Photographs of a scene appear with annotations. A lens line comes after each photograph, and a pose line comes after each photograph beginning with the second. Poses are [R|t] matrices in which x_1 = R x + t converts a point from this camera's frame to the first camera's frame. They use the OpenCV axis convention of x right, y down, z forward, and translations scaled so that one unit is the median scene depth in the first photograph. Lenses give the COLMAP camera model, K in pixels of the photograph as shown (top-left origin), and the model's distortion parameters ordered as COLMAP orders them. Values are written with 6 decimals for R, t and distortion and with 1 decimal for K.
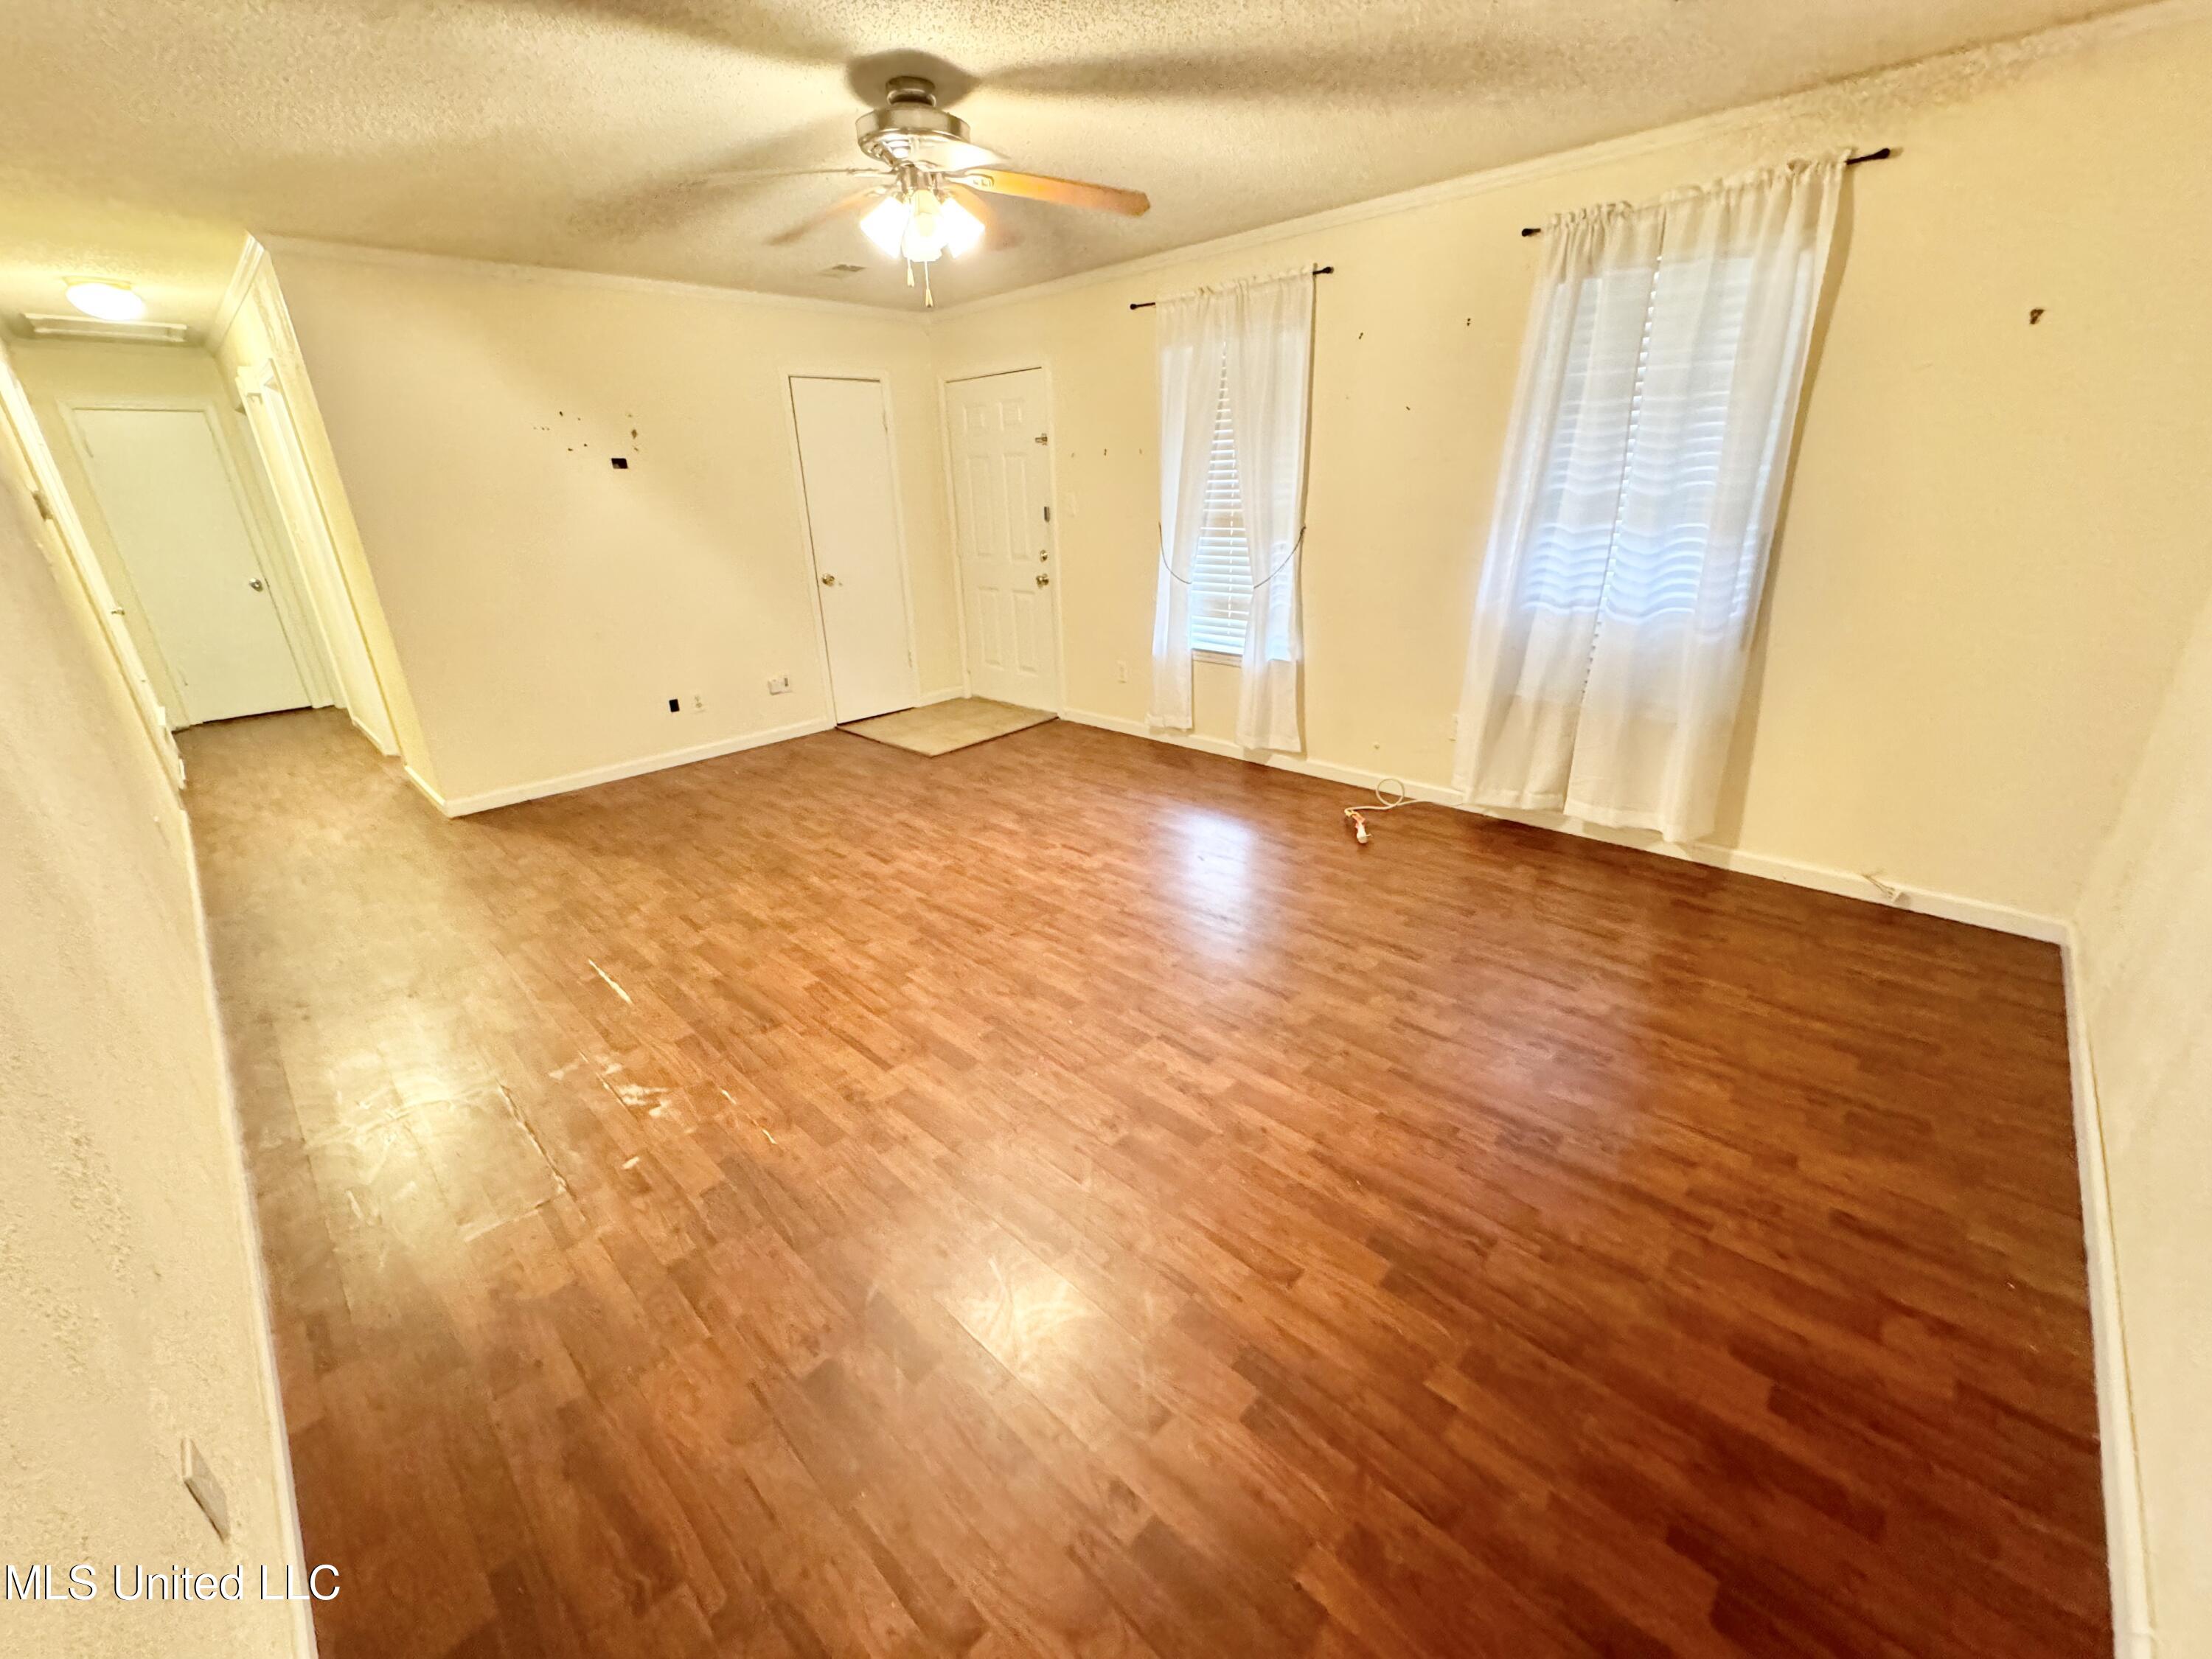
lens RADIAL K [[881.4, 0, 1103.0], [0, 881.4, 826.3], [0, 0, 1]] dist [-0.000287, 0.000326]
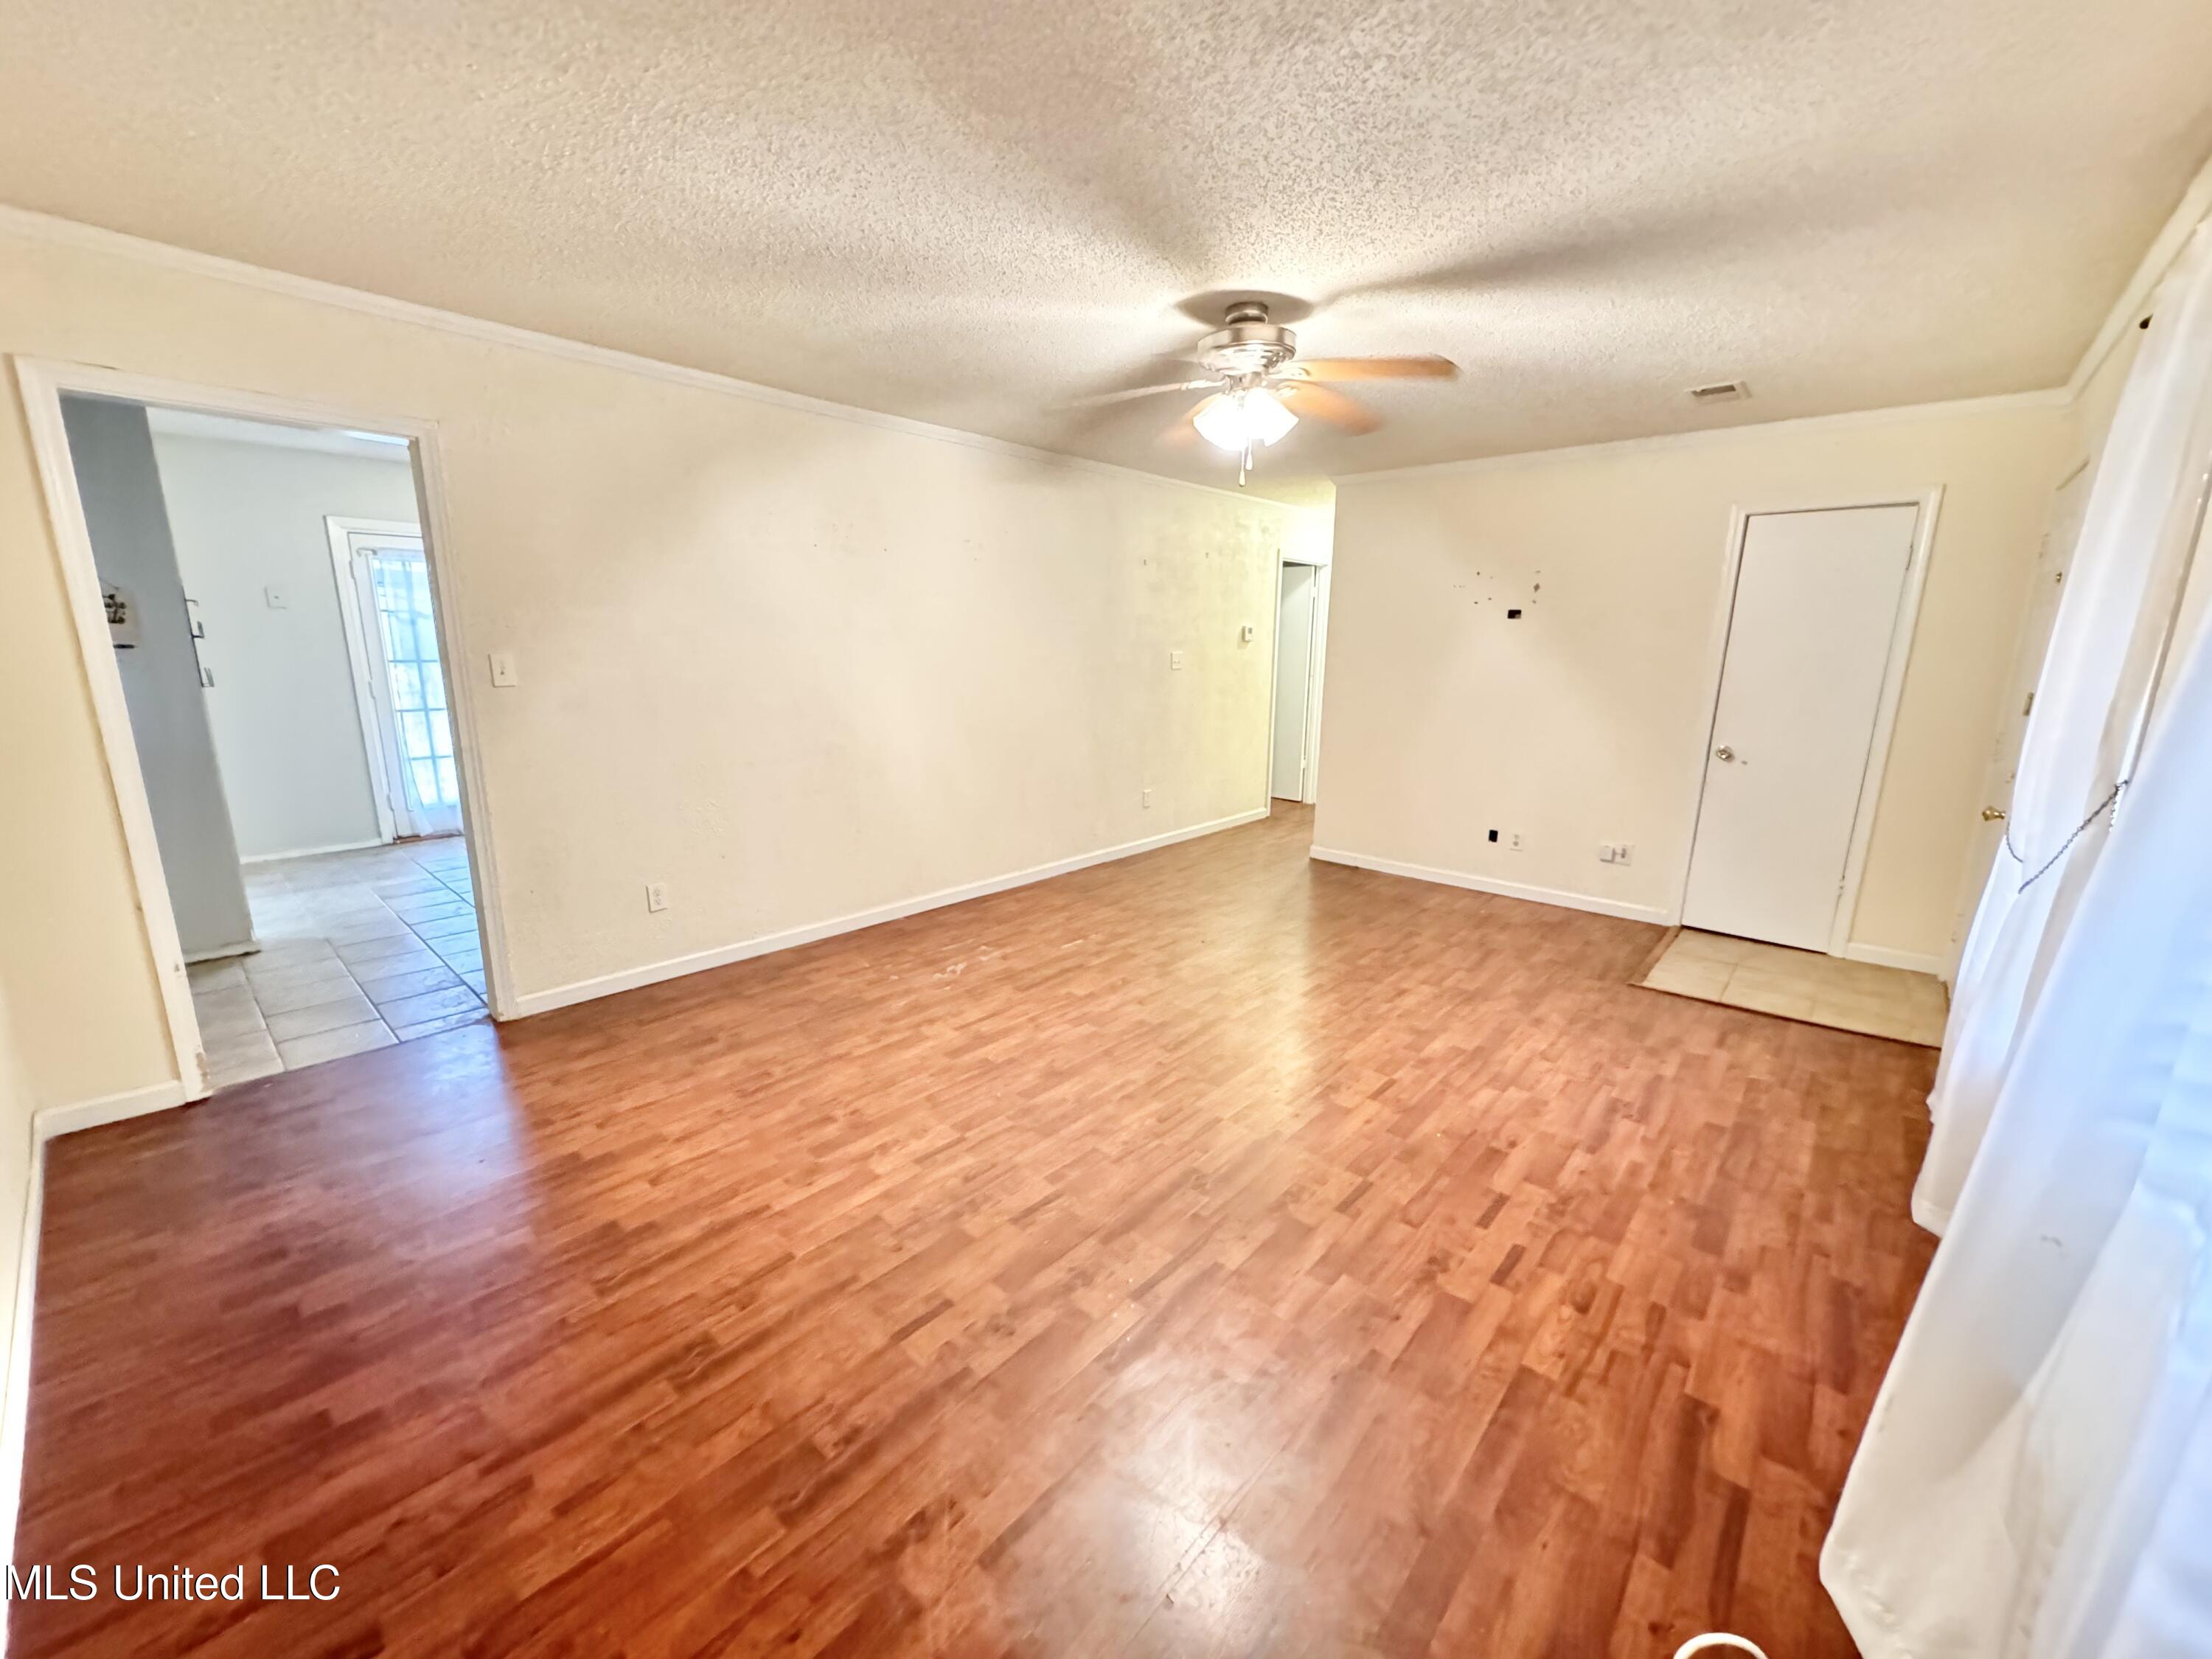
lens RADIAL K [[881.4, 0, 1103.0], [0, 881.4, 826.3], [0, 0, 1]] dist [-0.000287, 0.000326]
pose [[0.042403, 0.242631, -0.969191, 0.774489], [-0.381075, 0.900657, 0.208802, -0.294331], [0.923571, 0.360481, 0.130652, 0.676393]]
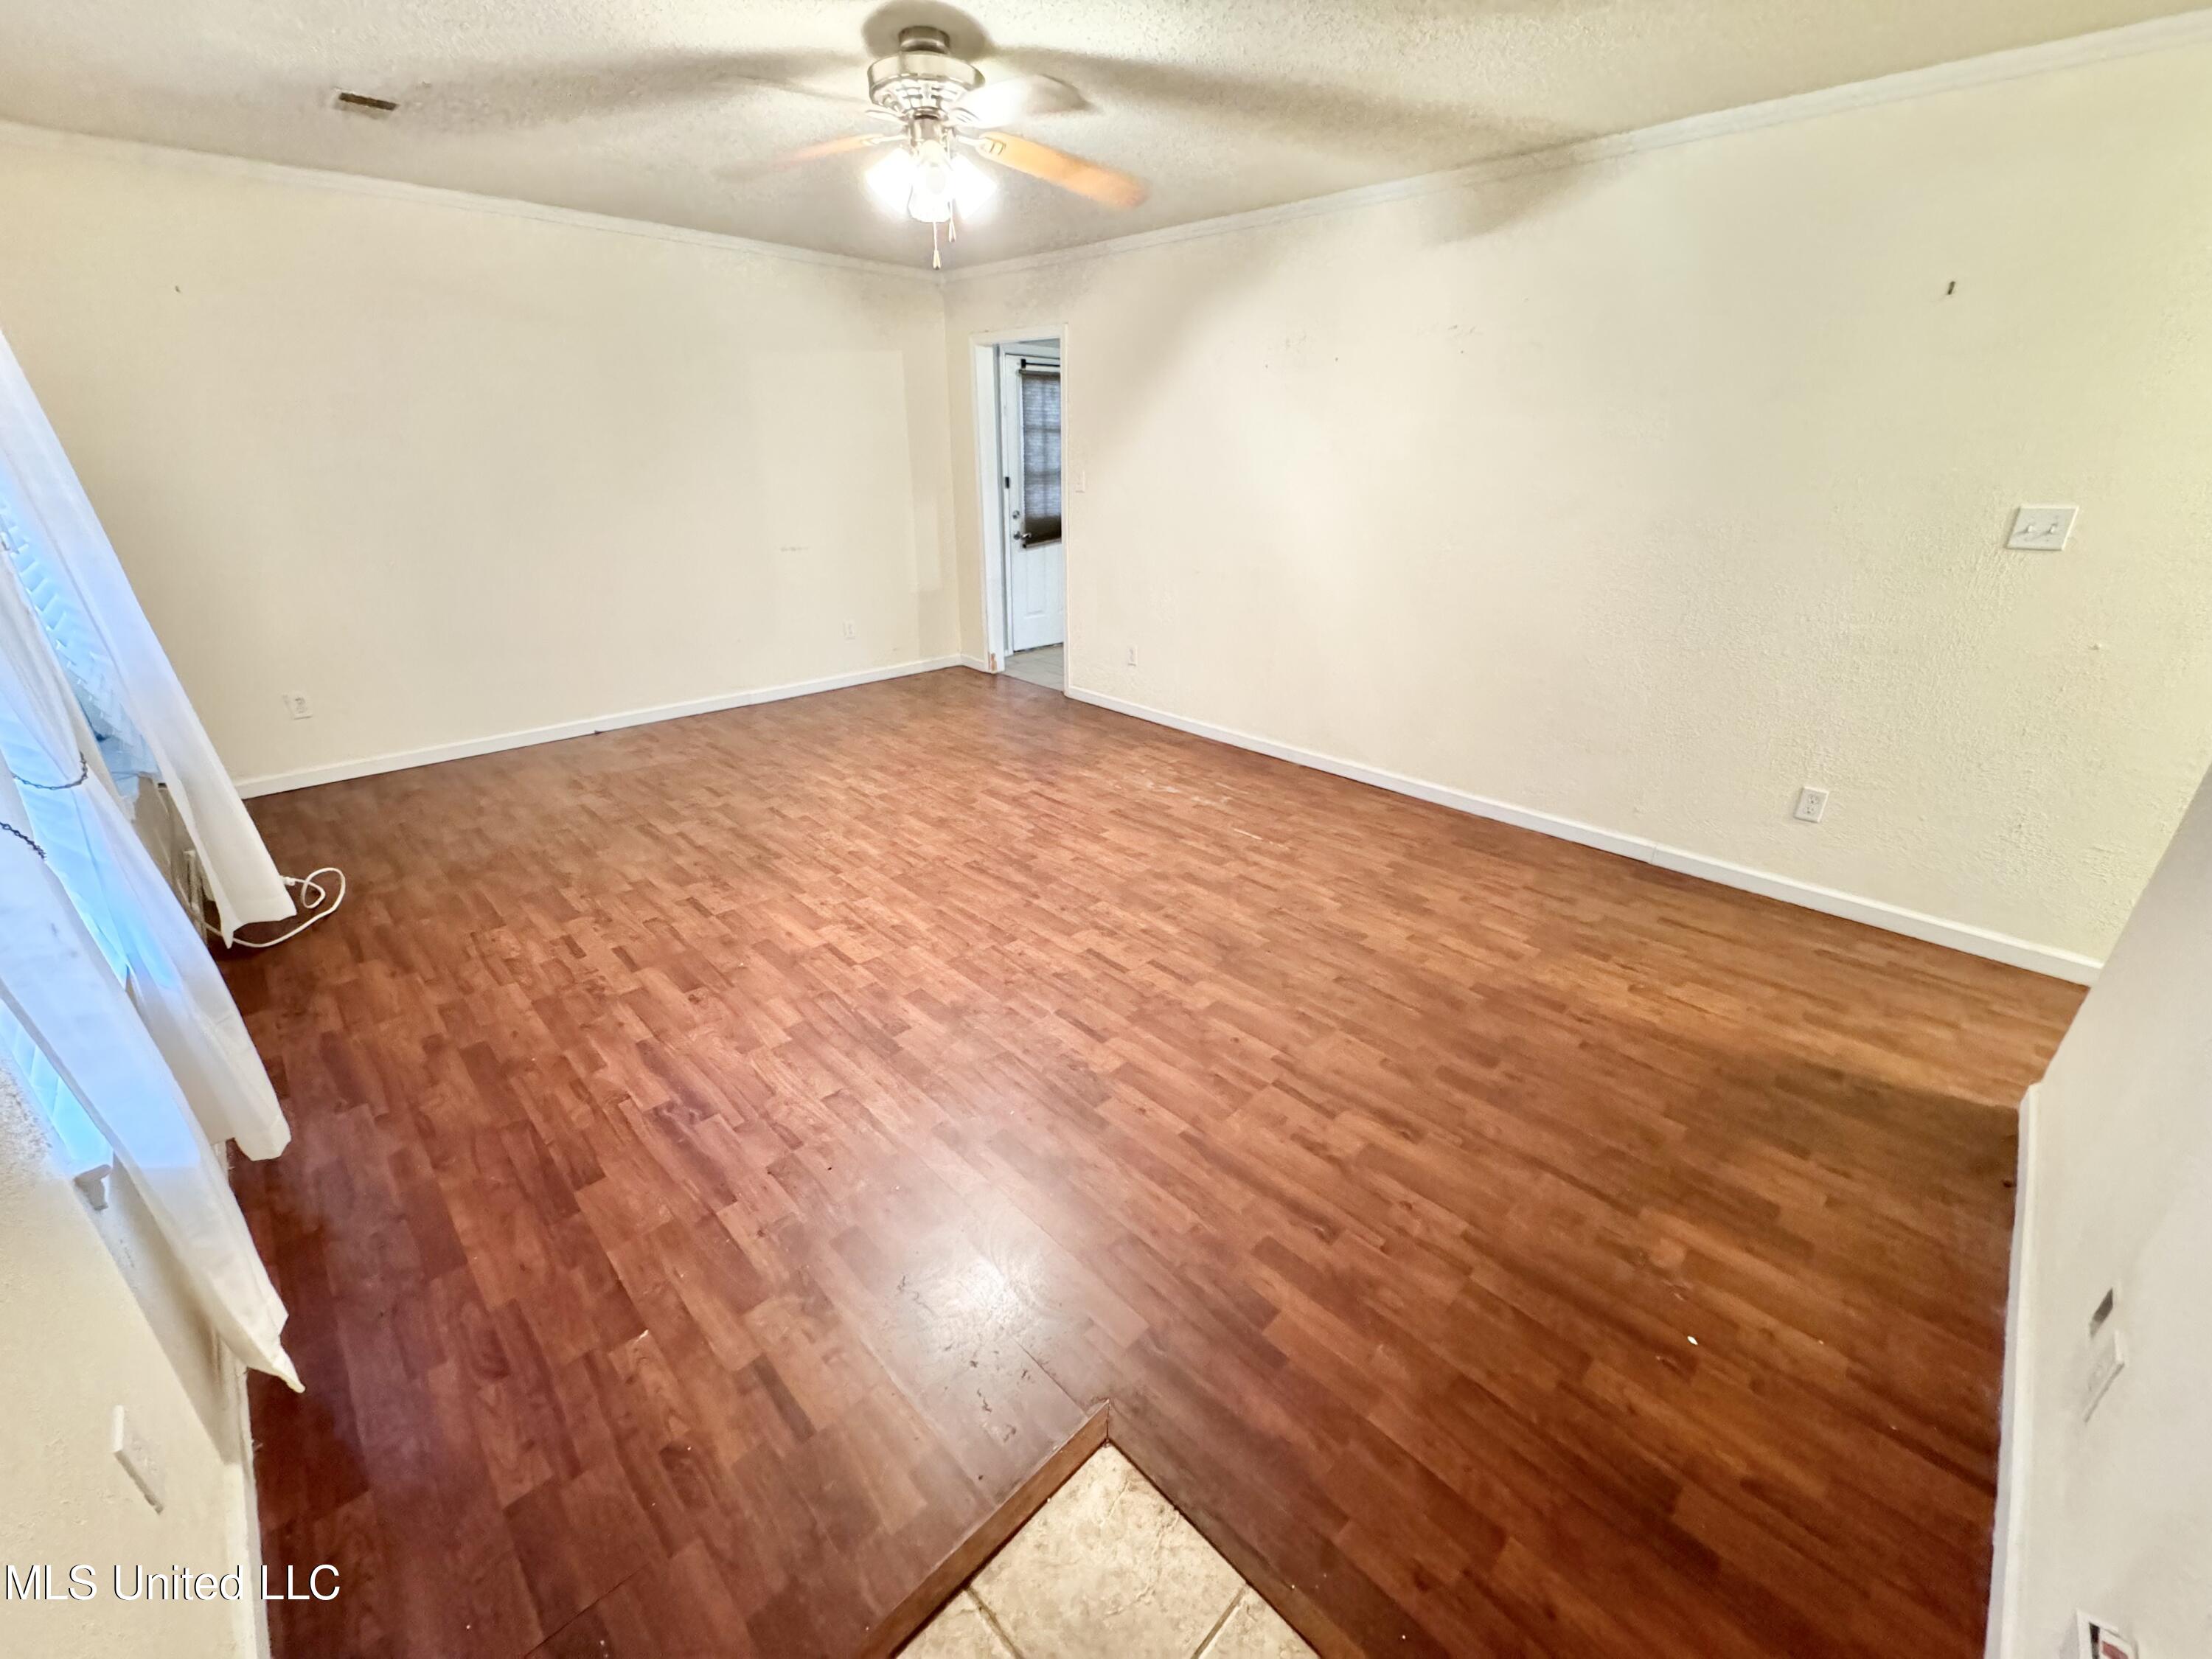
lens RADIAL K [[881.4, 0, 1103.0], [0, 881.4, 826.3], [0, 0, 1]] dist [-0.000287, 0.000326]
pose [[-0.999457, 0.010217, 0.031310, -0.322933], [0.029231, 0.713184, 0.700367, -0.658421], [-0.015175, 0.700903, -0.713096, 1.689799]]
